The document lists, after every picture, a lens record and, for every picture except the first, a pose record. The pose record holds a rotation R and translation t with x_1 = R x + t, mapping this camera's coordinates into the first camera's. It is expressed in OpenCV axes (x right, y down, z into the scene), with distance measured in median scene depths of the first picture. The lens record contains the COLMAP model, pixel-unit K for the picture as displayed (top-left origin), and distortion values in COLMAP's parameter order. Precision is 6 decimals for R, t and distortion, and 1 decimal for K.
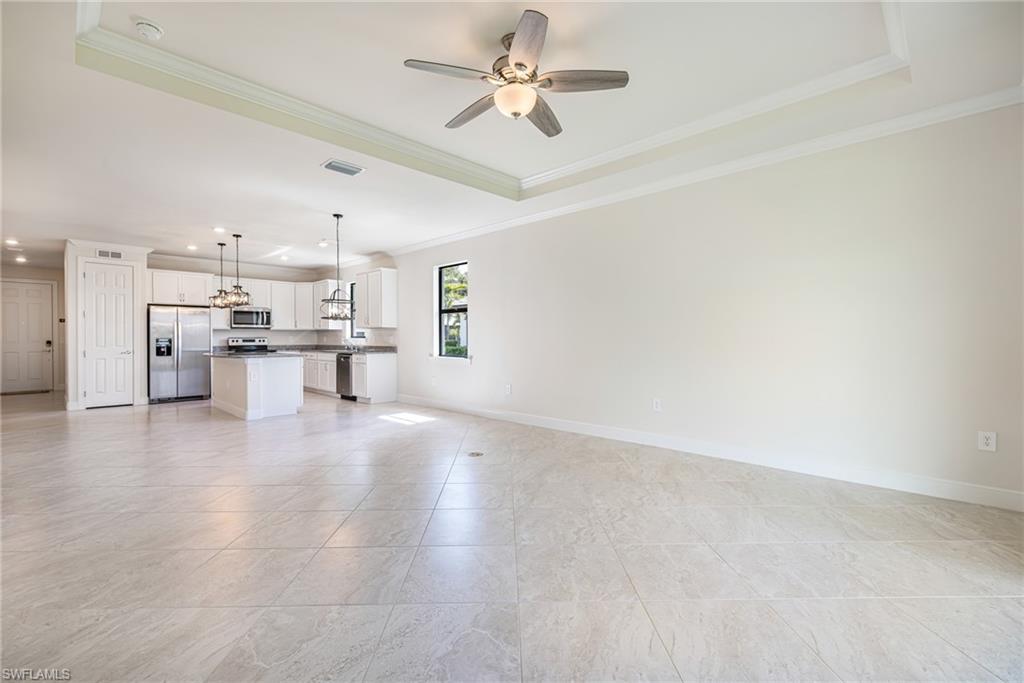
lens RADIAL K [[447.1, 0, 509.9], [0, 447.1, 339.1], [0, 0, 1]] dist [-0.002382, 0.001451]
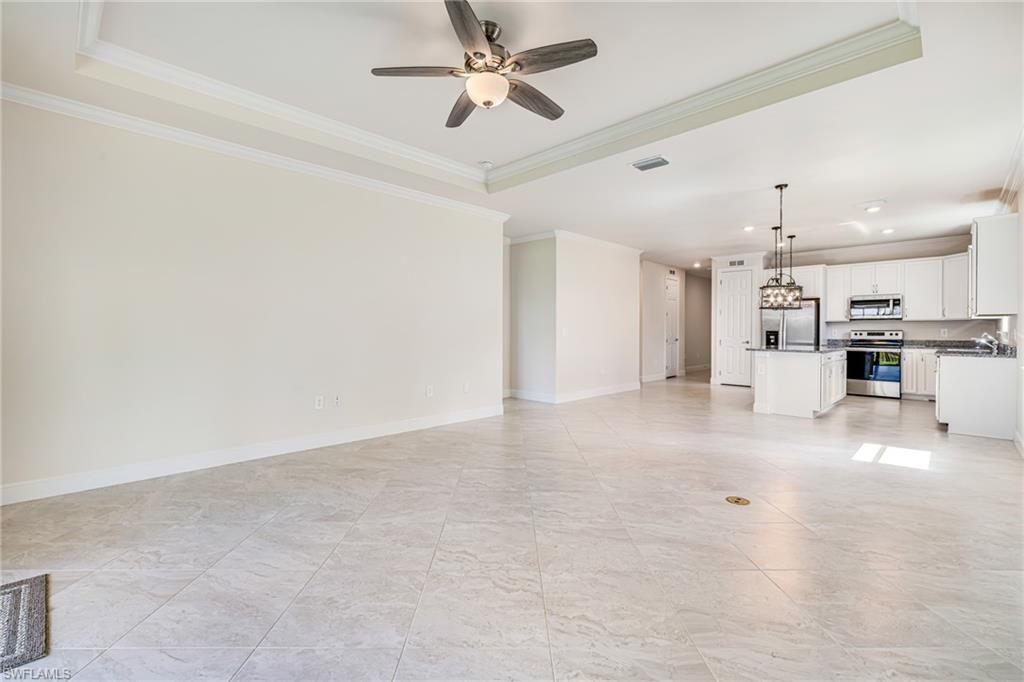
lens RADIAL K [[447.1, 0, 509.3], [0, 447.1, 335.0], [0, 0, 1]] dist [-0.002382, 0.001451]
pose [[-0.006332, 0.012805, -0.999898, 0.289147], [-0.004252, 0.999909, 0.012832, -0.002518], [0.999971, 0.004332, -0.006277, 0.307483]]
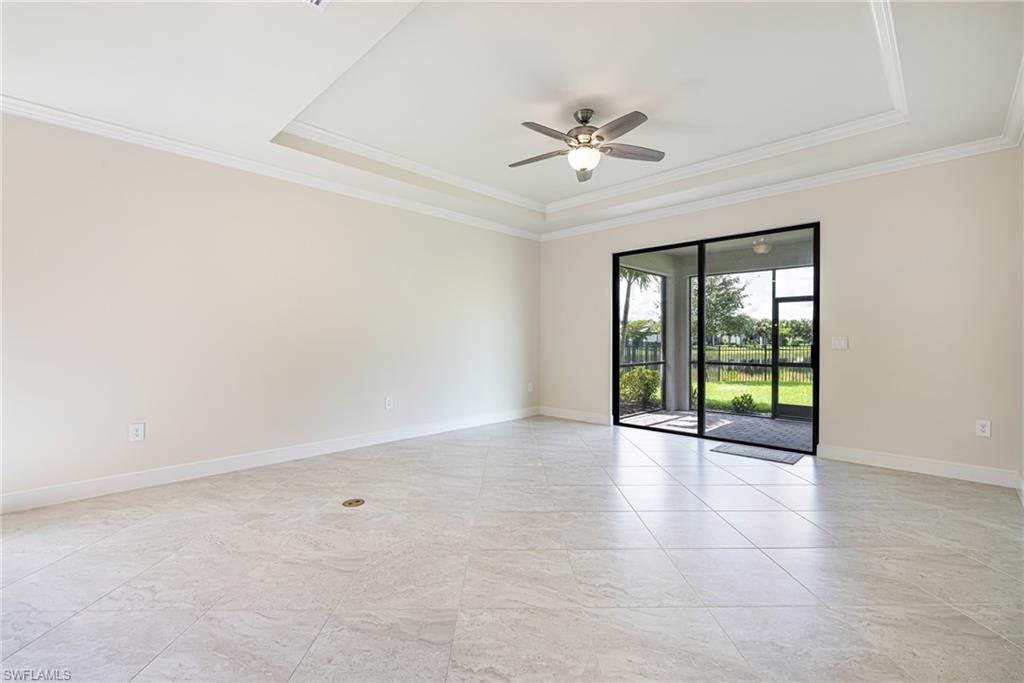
lens RADIAL K [[447.1, 0, 510.2], [0, 447.1, 343.2], [0, 0, 1]] dist [-0.002382, 0.001451]
pose [[0.002826, -0.006011, 0.999978, -0.374924], [0.002462, 0.999979, 0.006004, -0.000731], [-0.999993, 0.002445, 0.002841, 0.352906]]
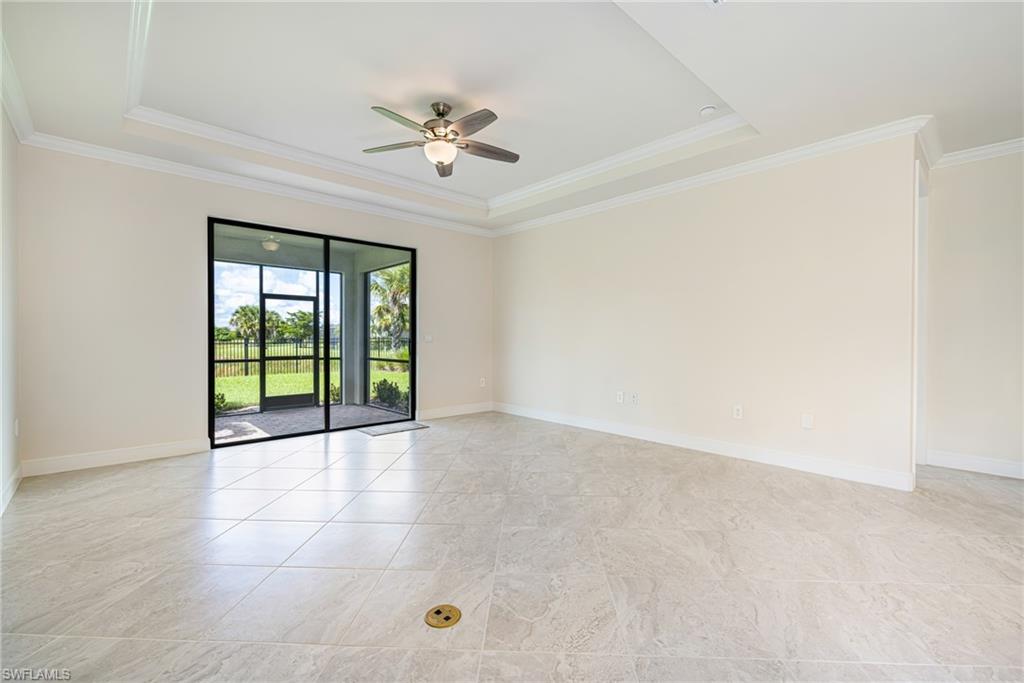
lens RADIAL K [[447.1, 0, 517.3], [0, 447.1, 340.7], [0, 0, 1]] dist [-0.002382, 0.001451]
pose [[-0.998985, -0.002716, 0.044966, -0.077808], [-0.002196, 0.999930, 0.011602, -0.000602], [-0.044994, 0.011492, -0.998921, 0.665441]]
